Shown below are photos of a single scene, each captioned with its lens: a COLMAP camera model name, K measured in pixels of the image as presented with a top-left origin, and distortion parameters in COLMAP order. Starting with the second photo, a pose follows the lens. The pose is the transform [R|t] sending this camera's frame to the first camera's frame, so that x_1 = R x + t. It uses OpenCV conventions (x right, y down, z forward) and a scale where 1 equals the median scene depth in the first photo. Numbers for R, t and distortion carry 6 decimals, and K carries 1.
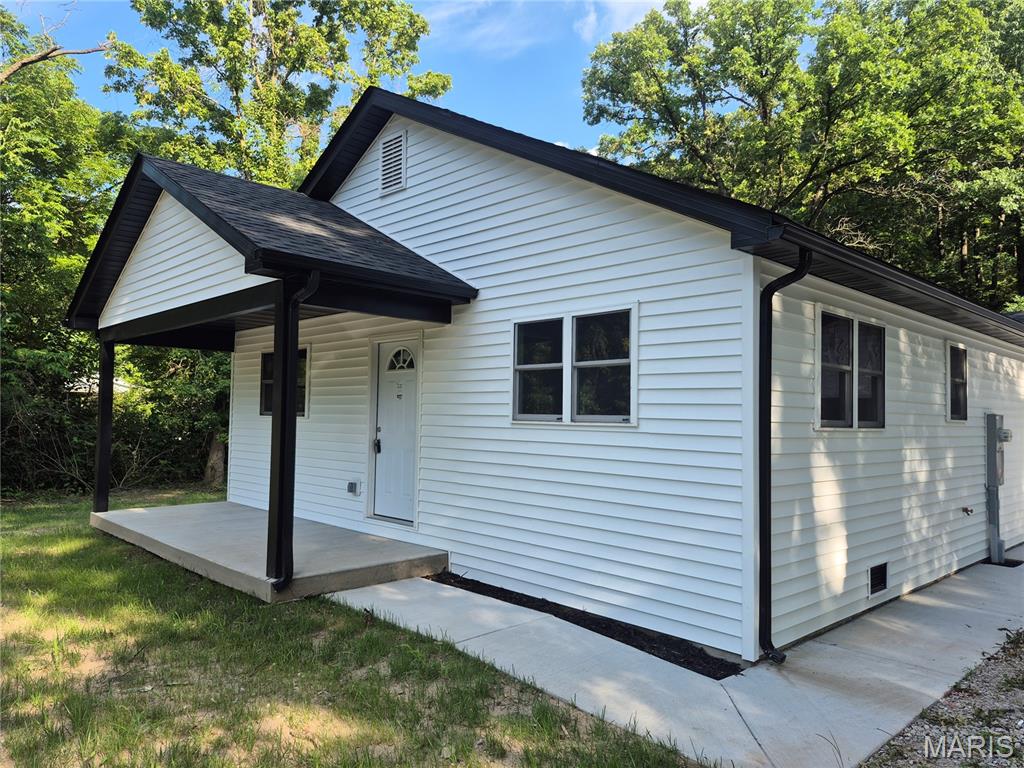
lens RADIAL K [[711.6, 0, 507.2], [0, 711.6, 389.9], [0, 0, 1]] dist [0.072432, -0.075478]
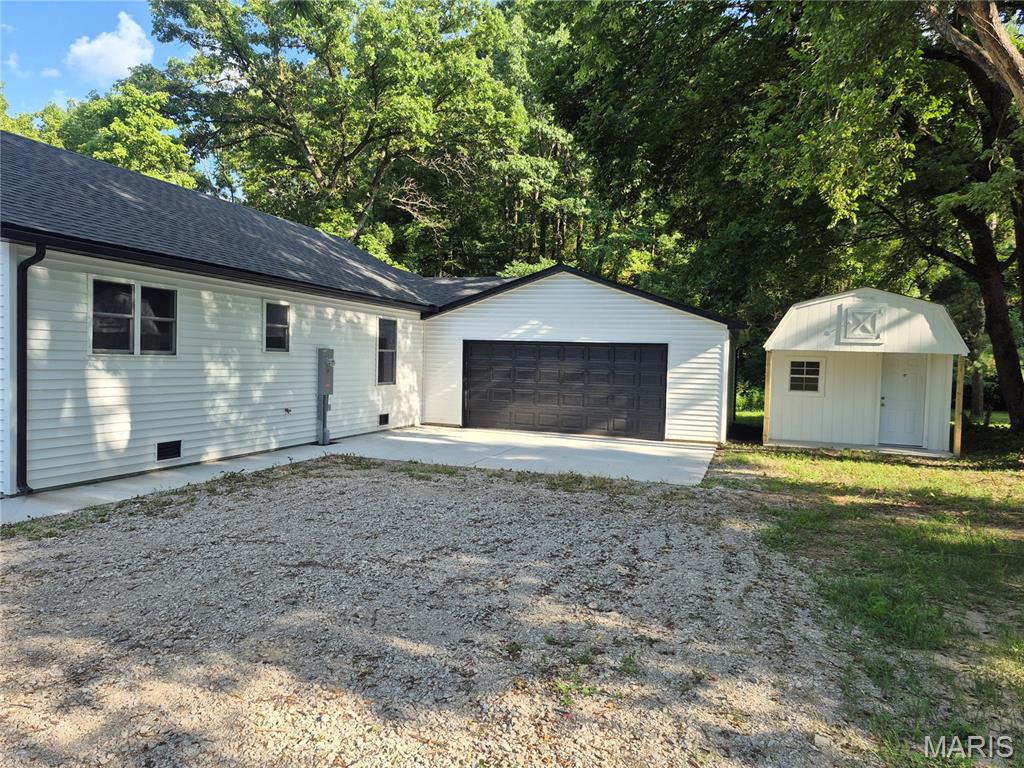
lens RADIAL K [[711.6, 0, 517.4], [0, 711.6, 391.1], [0, 0, 1]] dist [0.072432, -0.075478]
pose [[0.879432, -0.012723, 0.475855, 0.373789], [-0.032722, 0.995663, 0.087094, -0.025733], [-0.474899, -0.092164, 0.875201, -0.629080]]
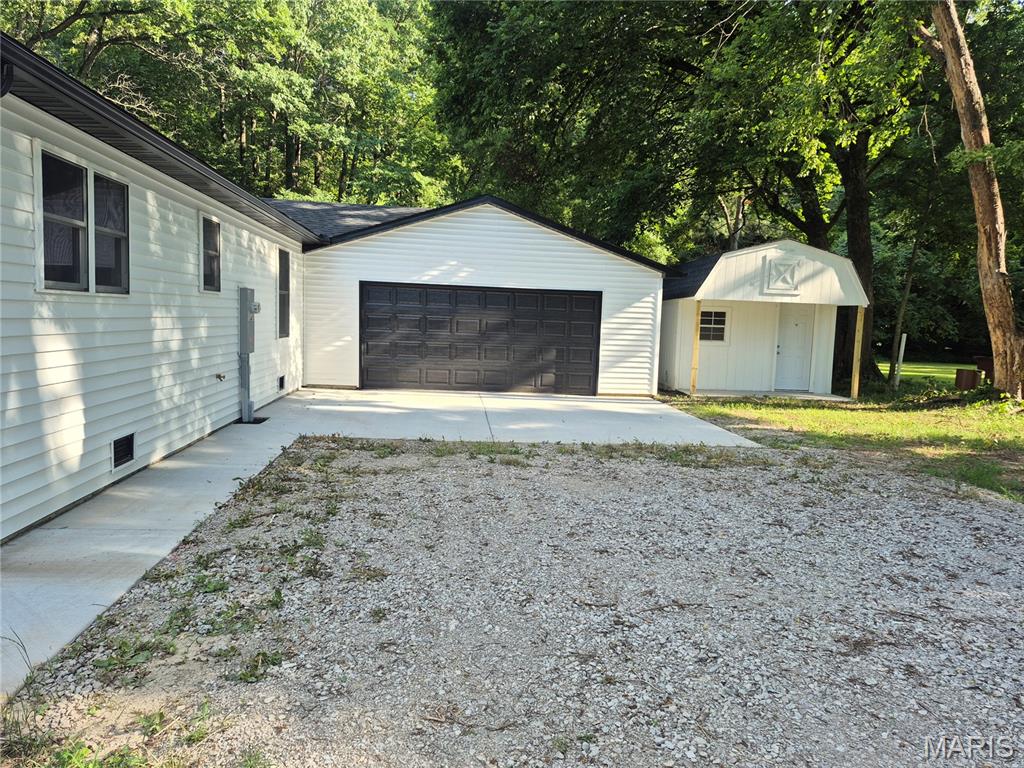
lens RADIAL K [[711.6, 0, 521.4], [0, 711.6, 384.2], [0, 0, 1]] dist [0.072432, -0.075478]
pose [[0.601709, -0.069873, 0.795653, 0.061434], [-0.058127, 0.989694, 0.130872, 0.013859], [-0.796597, -0.124995, 0.591447, 0.014575]]
